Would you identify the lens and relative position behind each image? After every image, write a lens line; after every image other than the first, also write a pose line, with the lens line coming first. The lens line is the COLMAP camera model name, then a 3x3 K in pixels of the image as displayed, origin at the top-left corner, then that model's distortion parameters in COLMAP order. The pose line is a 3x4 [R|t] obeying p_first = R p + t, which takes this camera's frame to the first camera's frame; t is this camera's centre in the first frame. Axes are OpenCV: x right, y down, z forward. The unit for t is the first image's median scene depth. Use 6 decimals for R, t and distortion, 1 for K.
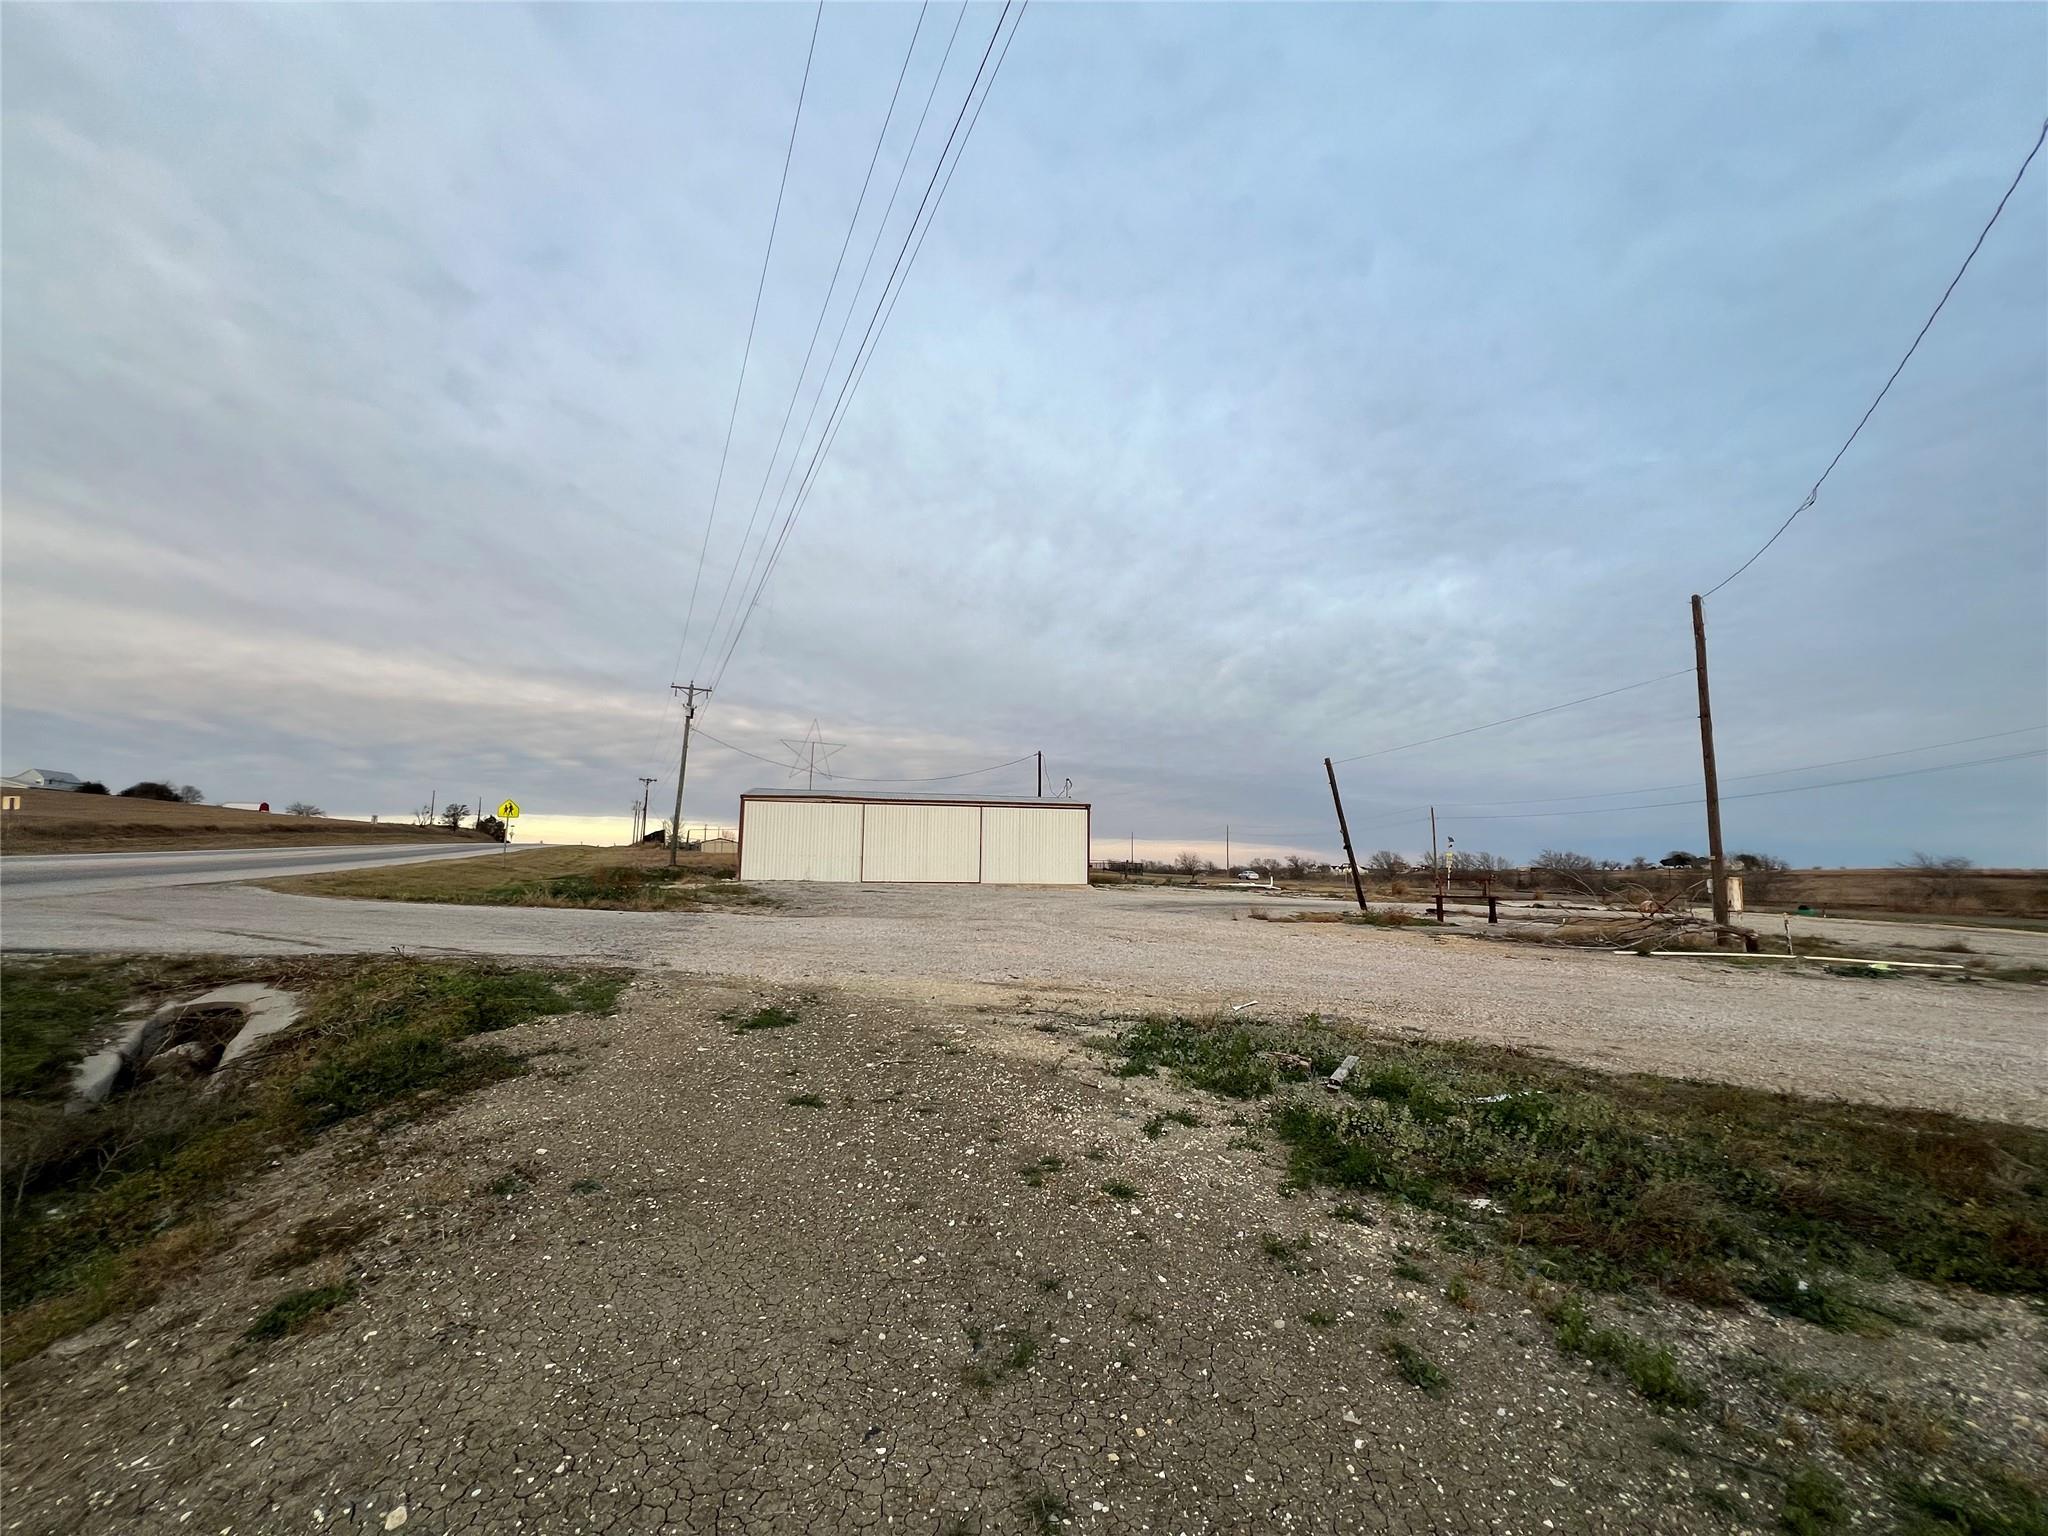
lens RADIAL K [[808.4, 0, 1024.4], [0, 808.4, 761.9], [0, 0, 1]] dist [0.002185, 0.000665]
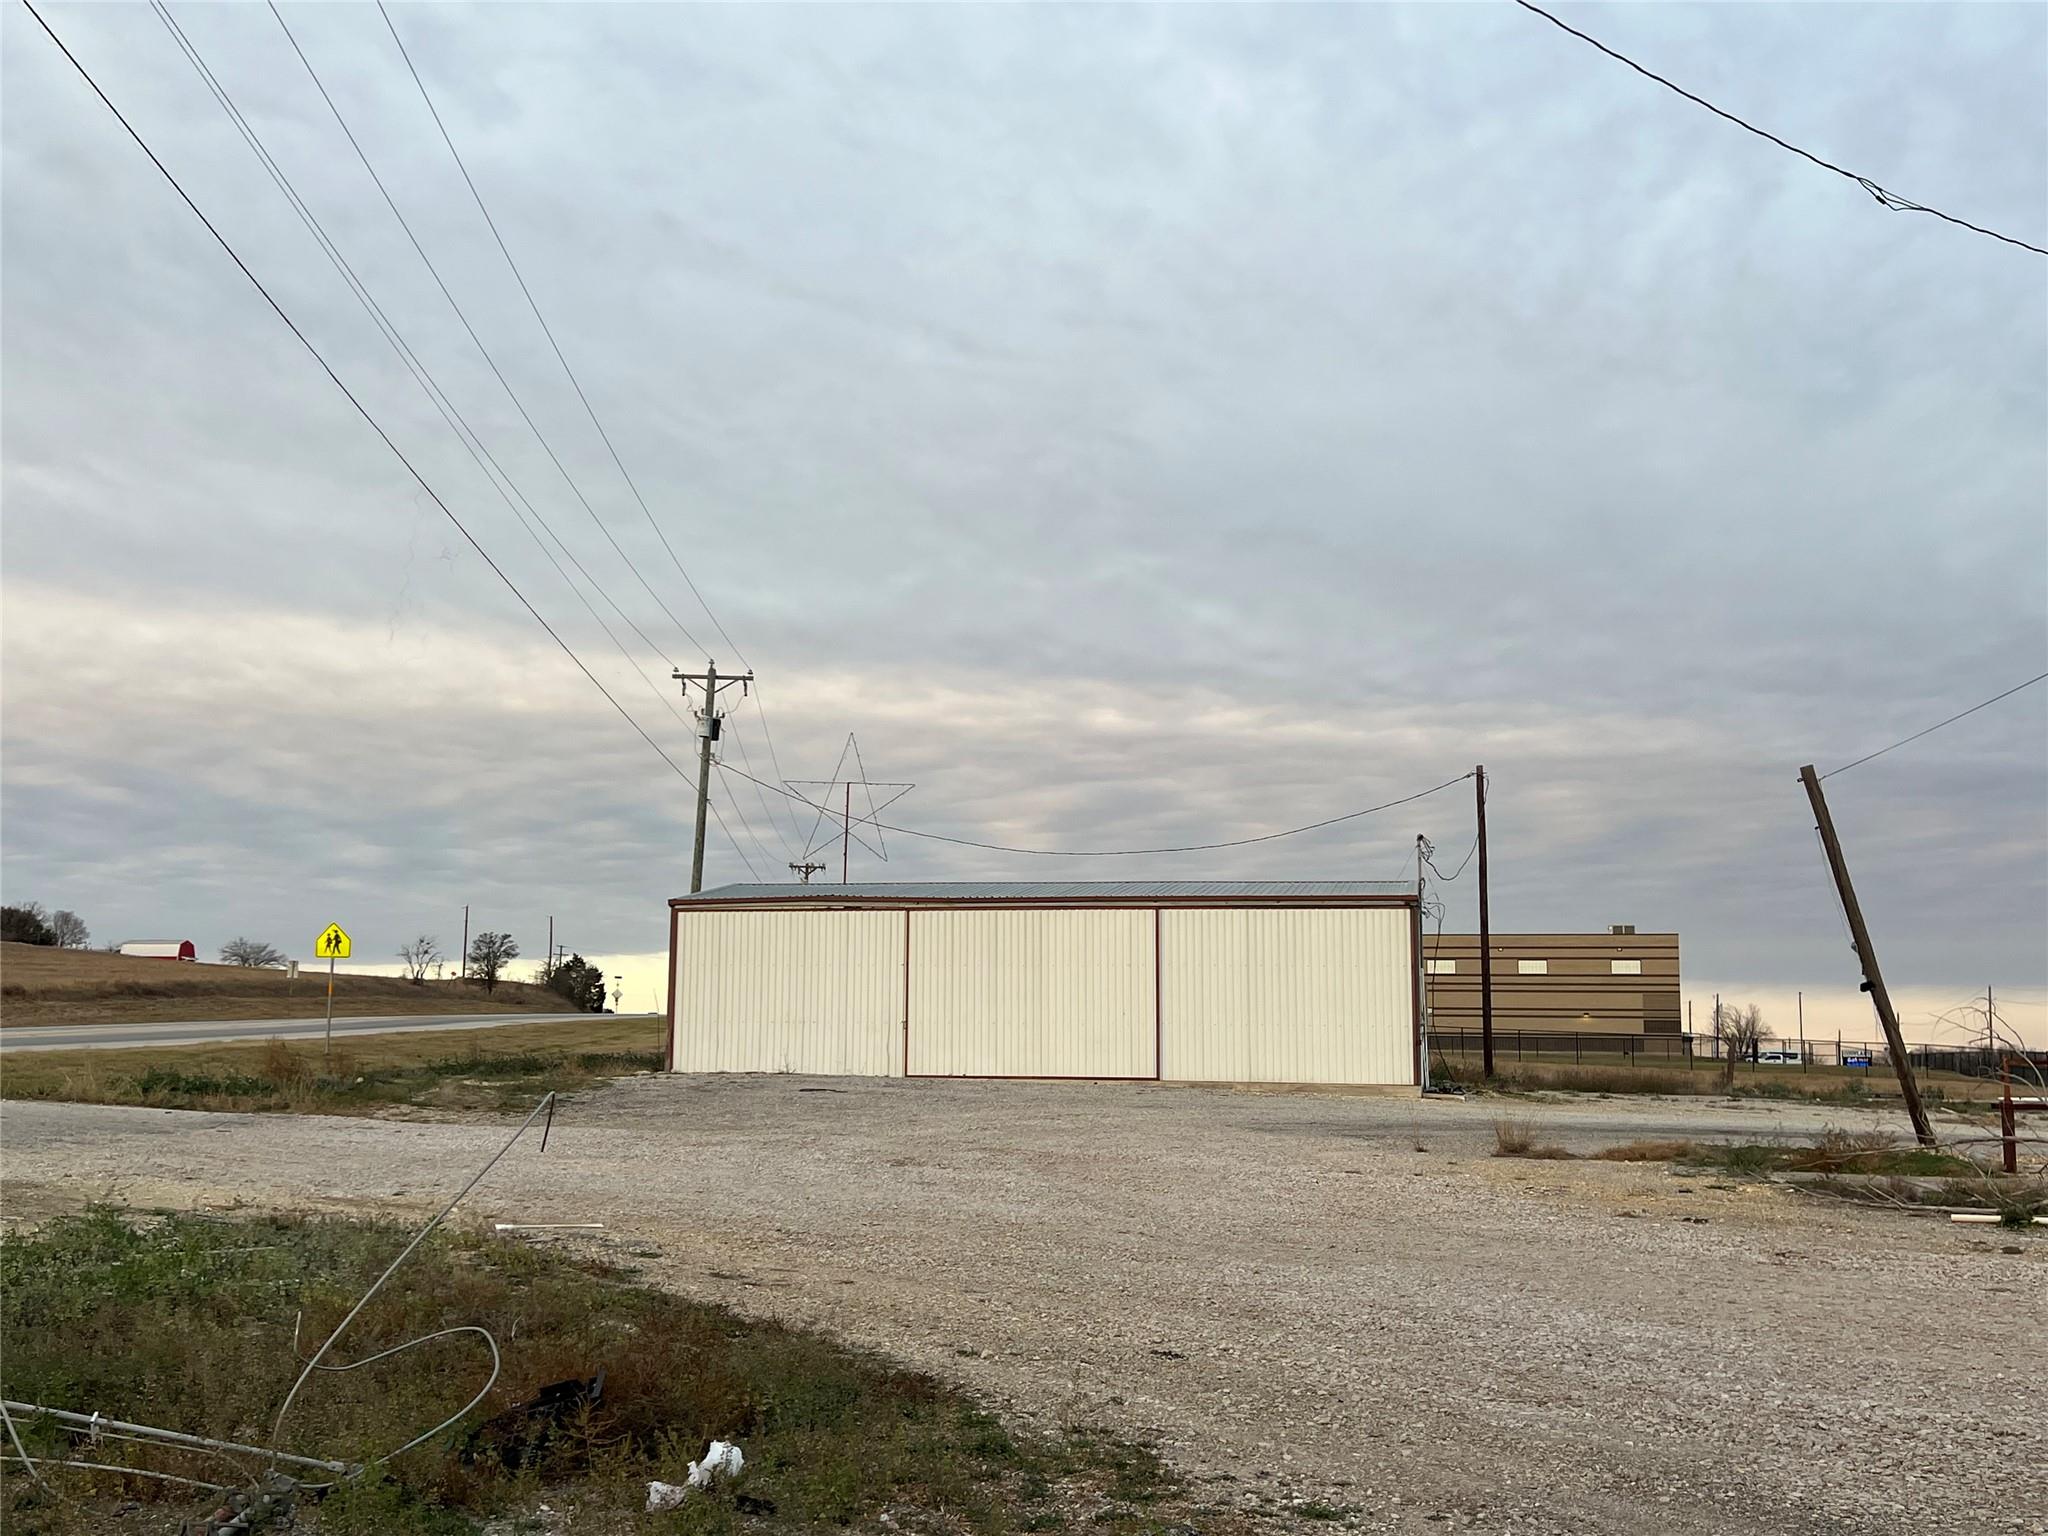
lens RADIAL K [[2099.2, 0, 1045.9], [0, 2099.2, 813.5], [0, 0, 1]] dist [0.047360, 0.000000]
pose [[0.926304, -0.047046, -0.373829, 0.409645], [0.050227, 0.998737, -0.001234, 0.001820], [0.373415, -0.017633, 0.927497, -0.120932]]
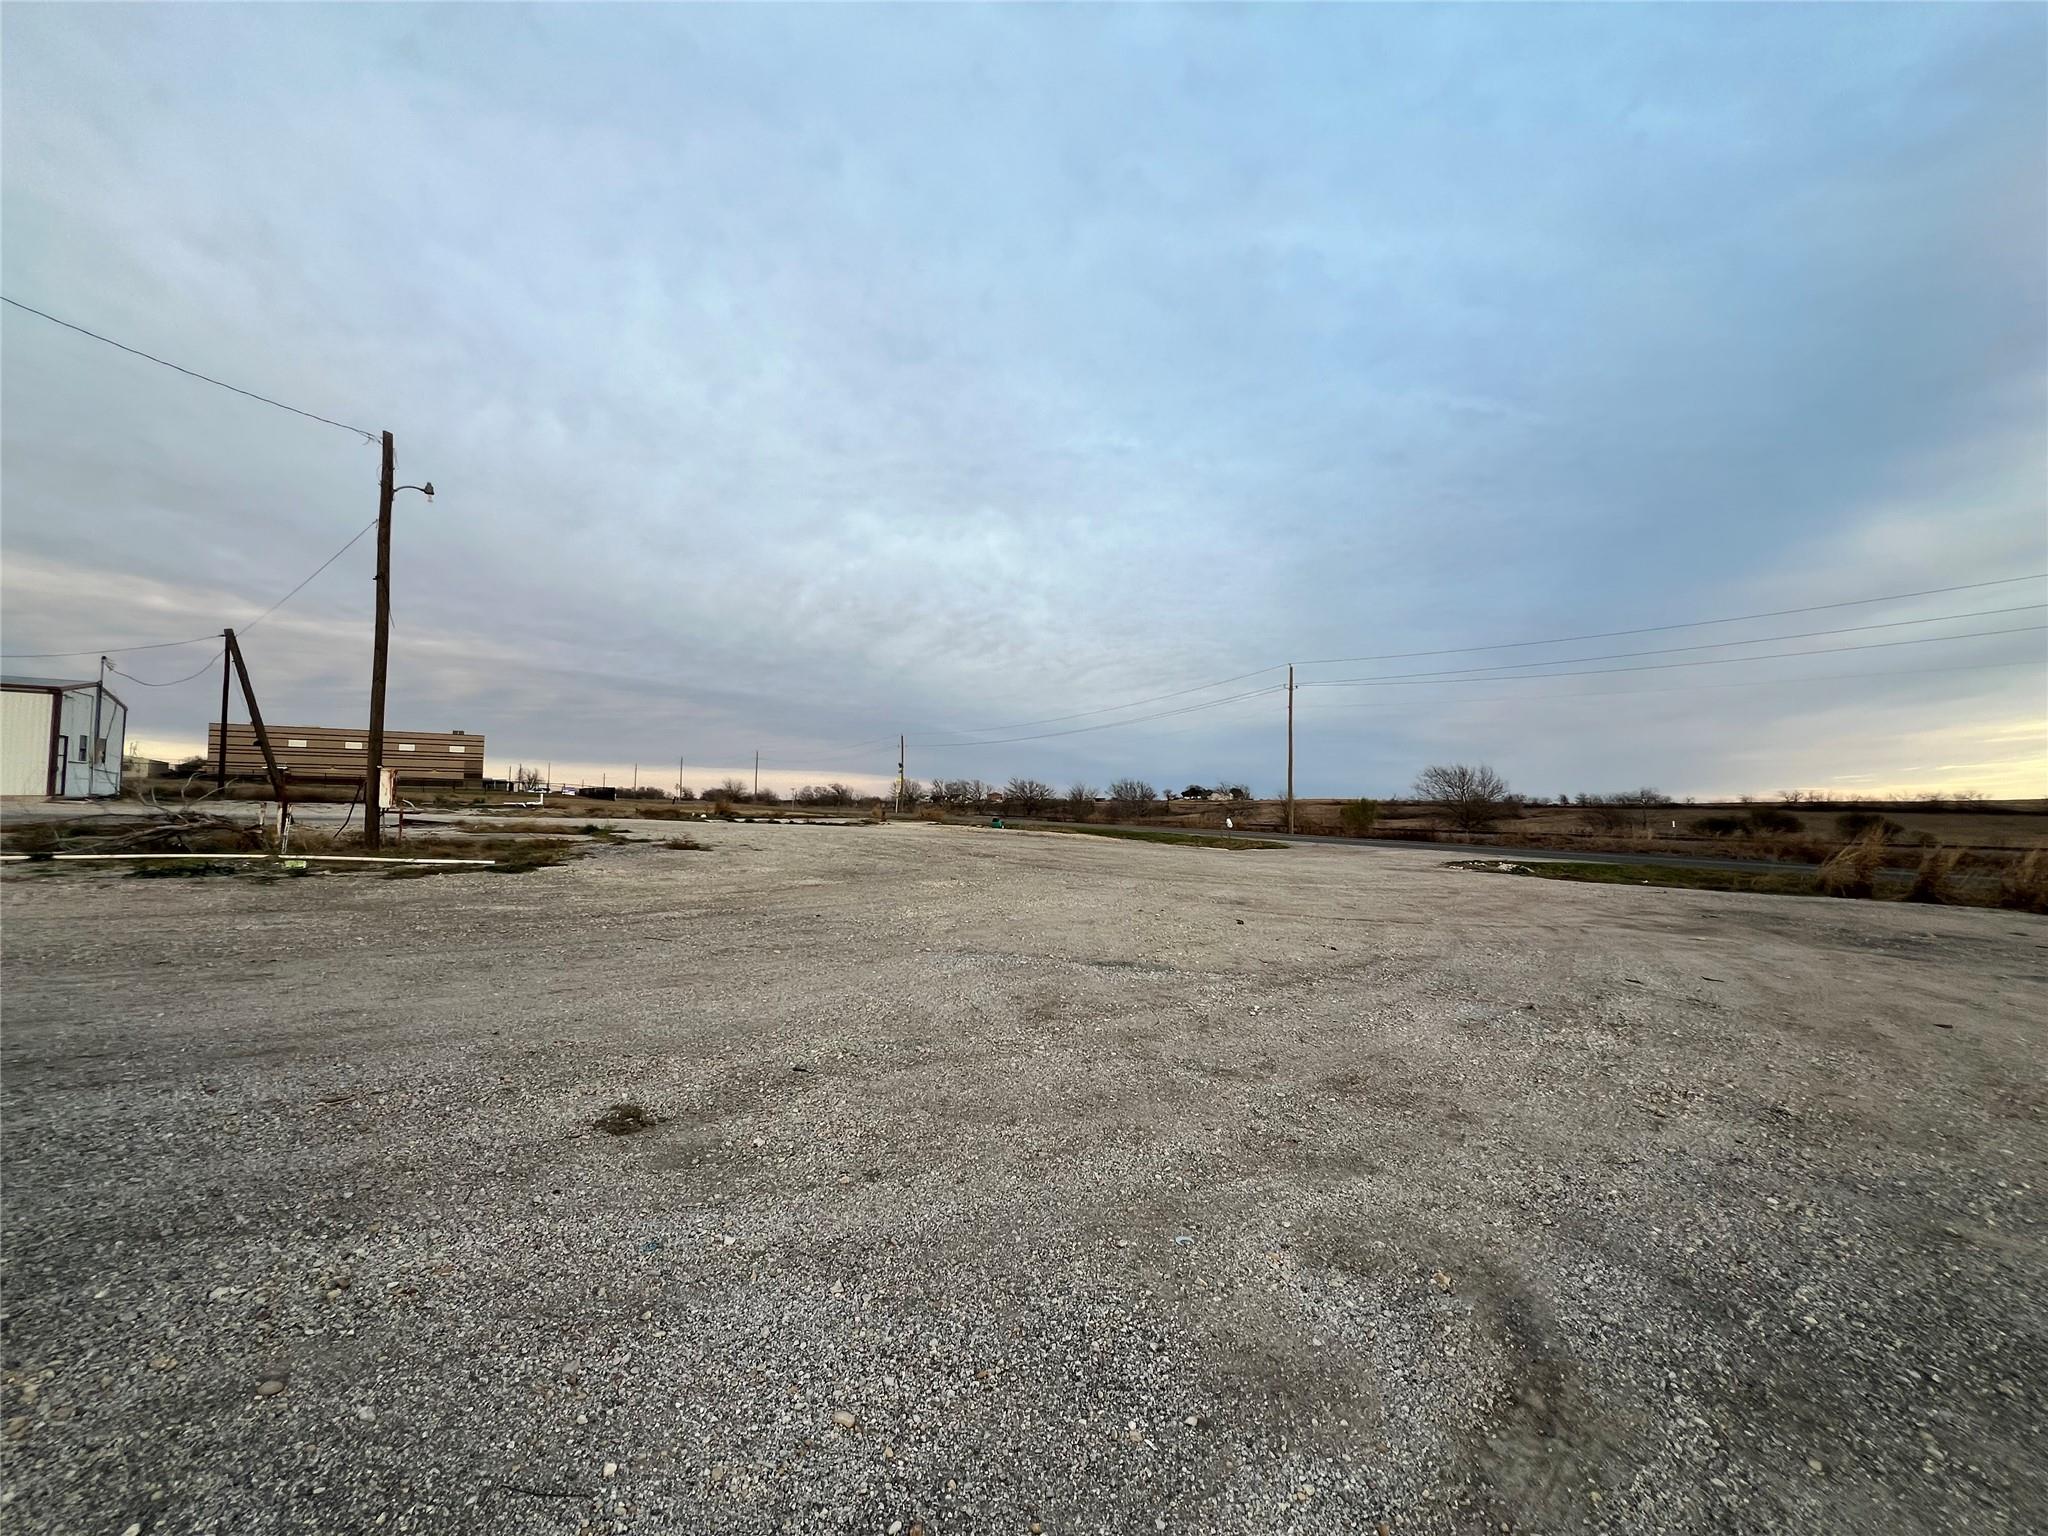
lens RADIAL K [[808.4, 0, 959.6], [0, 808.4, 752.5], [0, 0, 1]] dist [0.002185, 0.000665]
pose [[0.920818, 0.025263, 0.389174, 0.707899], [-0.054402, 0.996464, 0.064034, 0.026344], [-0.386180, -0.080136, 0.918936, 0.012172]]
